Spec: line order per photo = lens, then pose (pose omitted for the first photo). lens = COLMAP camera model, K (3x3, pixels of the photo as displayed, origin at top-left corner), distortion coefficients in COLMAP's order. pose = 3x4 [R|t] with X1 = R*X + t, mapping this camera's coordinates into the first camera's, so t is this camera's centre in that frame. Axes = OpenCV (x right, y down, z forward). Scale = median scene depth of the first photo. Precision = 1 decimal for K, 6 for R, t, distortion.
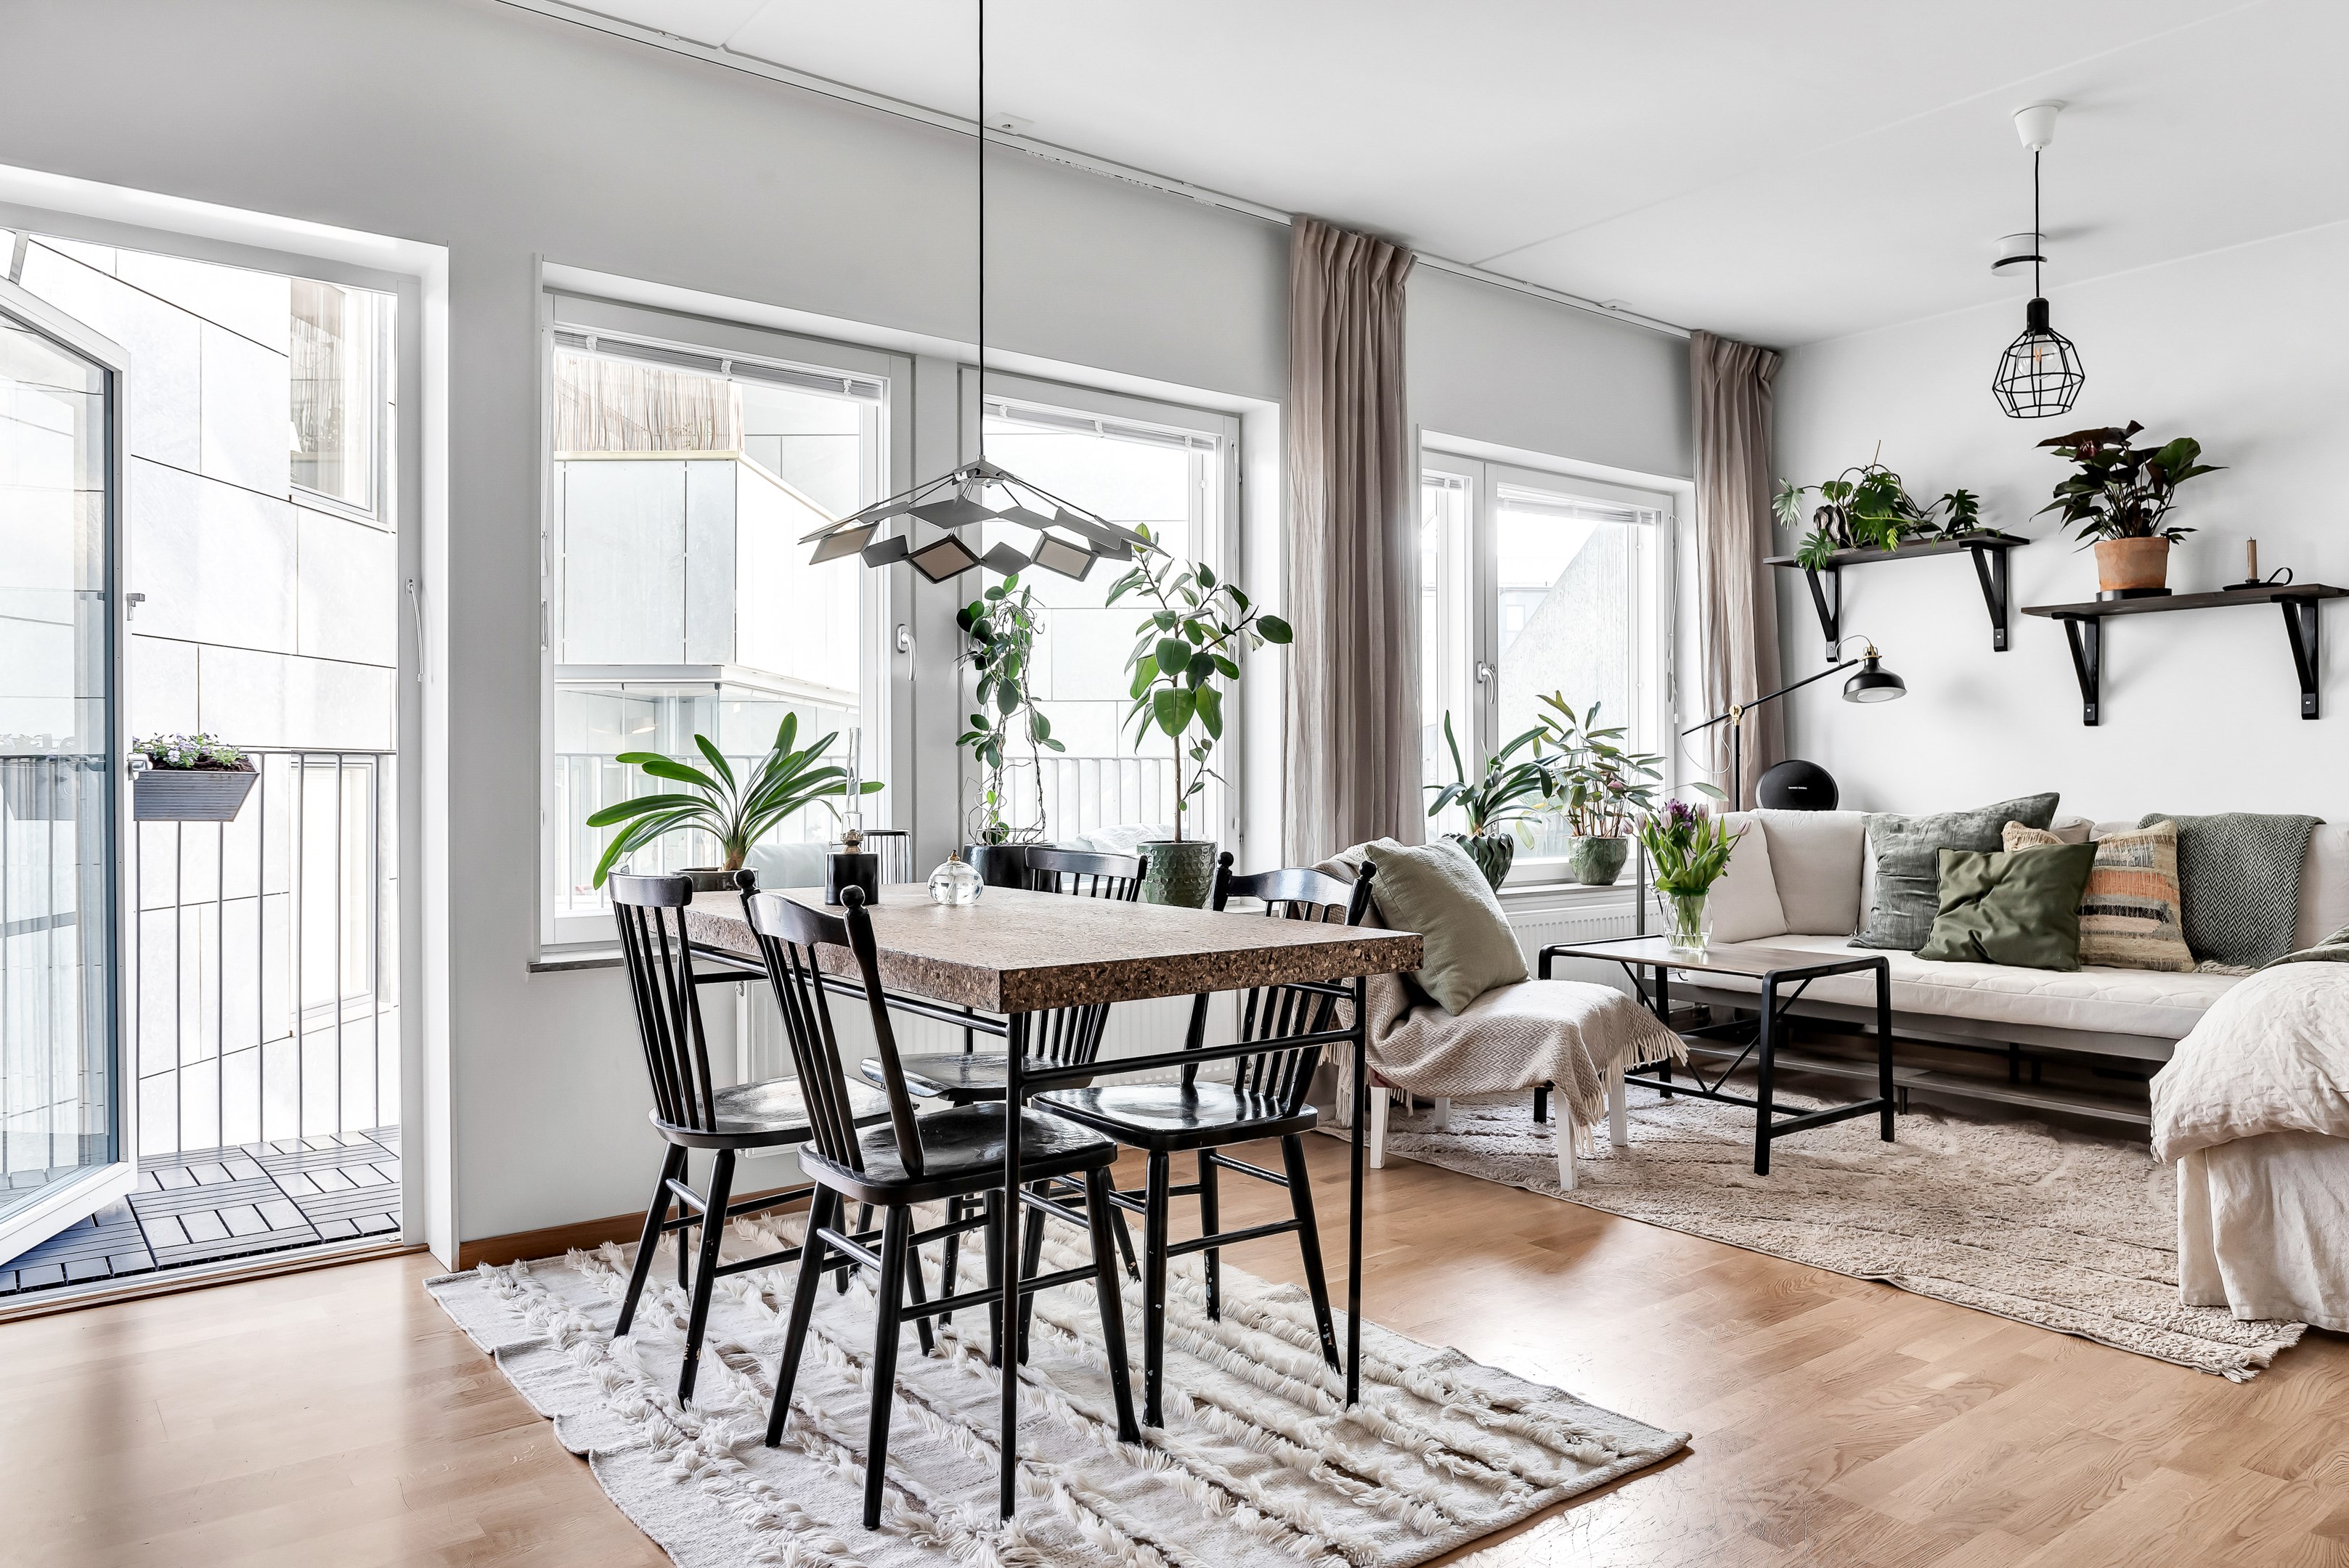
lens RADIAL K [[1612.3, 0, 1240.8], [0, 1612.3, 777.4], [0, 0, 1]] dist [0.001975, -0.004248]
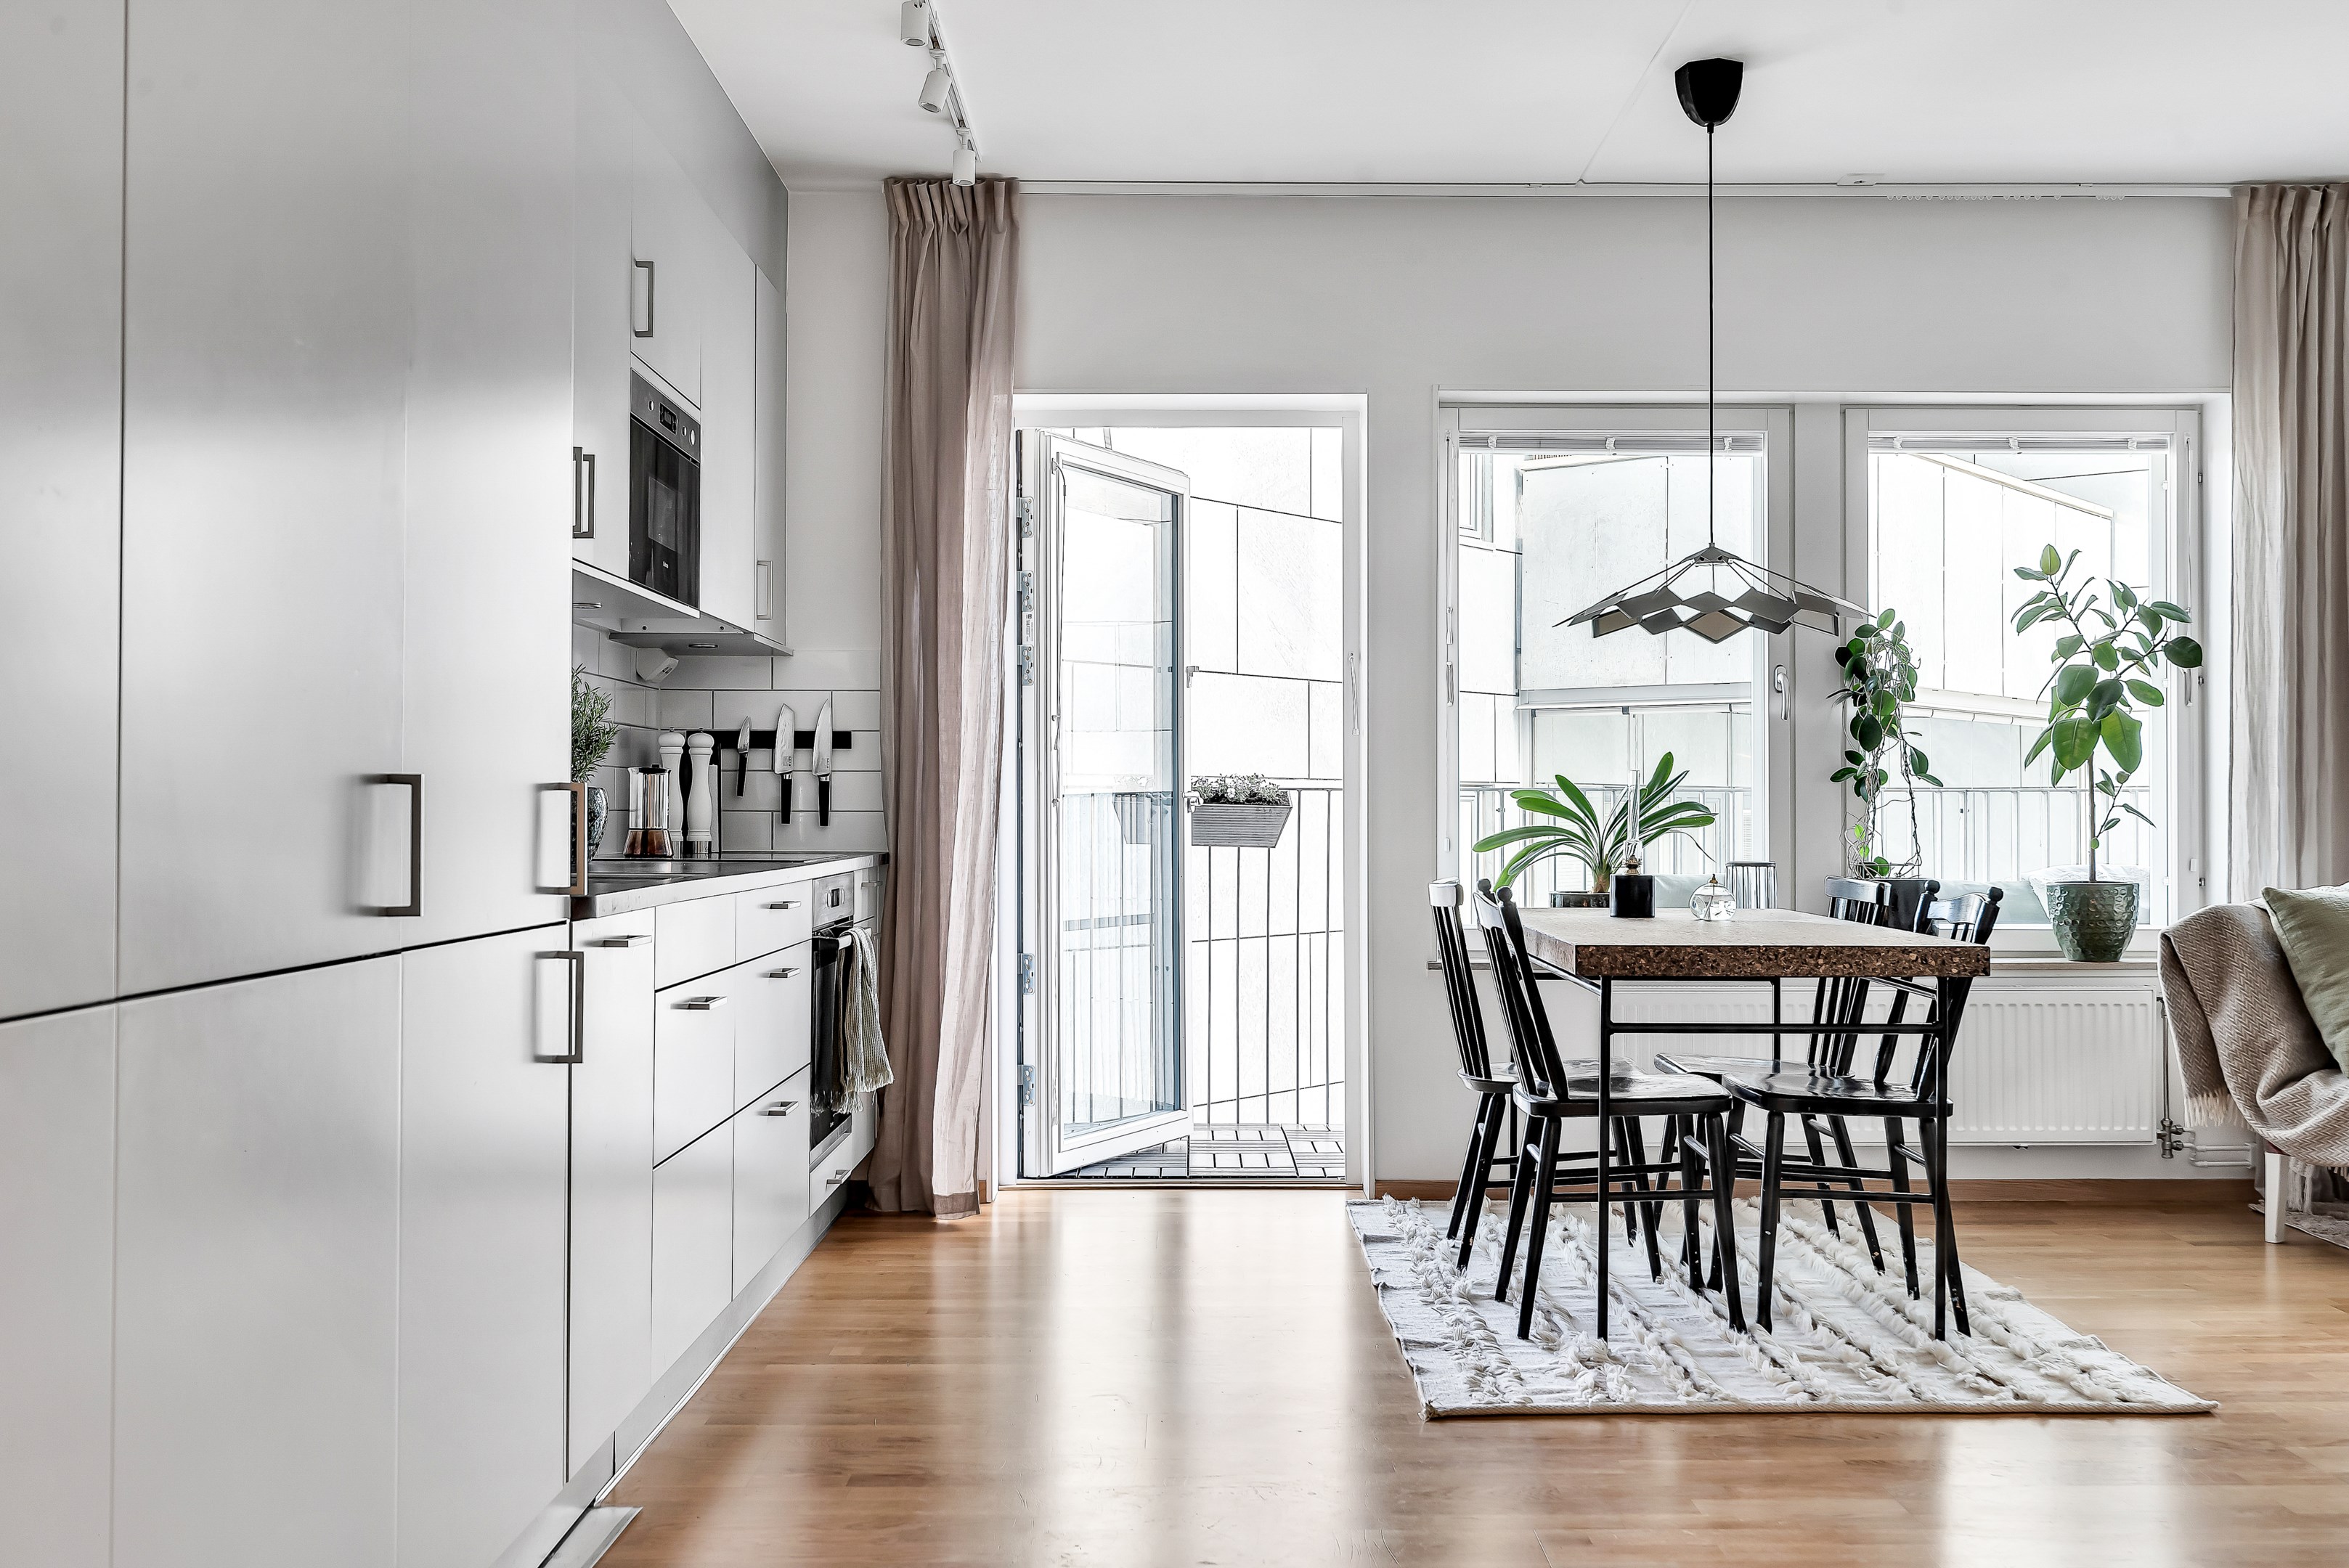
lens RADIAL K [[2272.3, 0, 1176.6], [0, 2272.3, 790.9], [0, 0, 1]] dist [-0.010826, 0.000000]
pose [[0.782715, -0.002936, -0.622373, 0.397492], [-0.002868, 0.999961, -0.008324, -0.000328], [0.622374, 0.008301, 0.782676, -0.388922]]
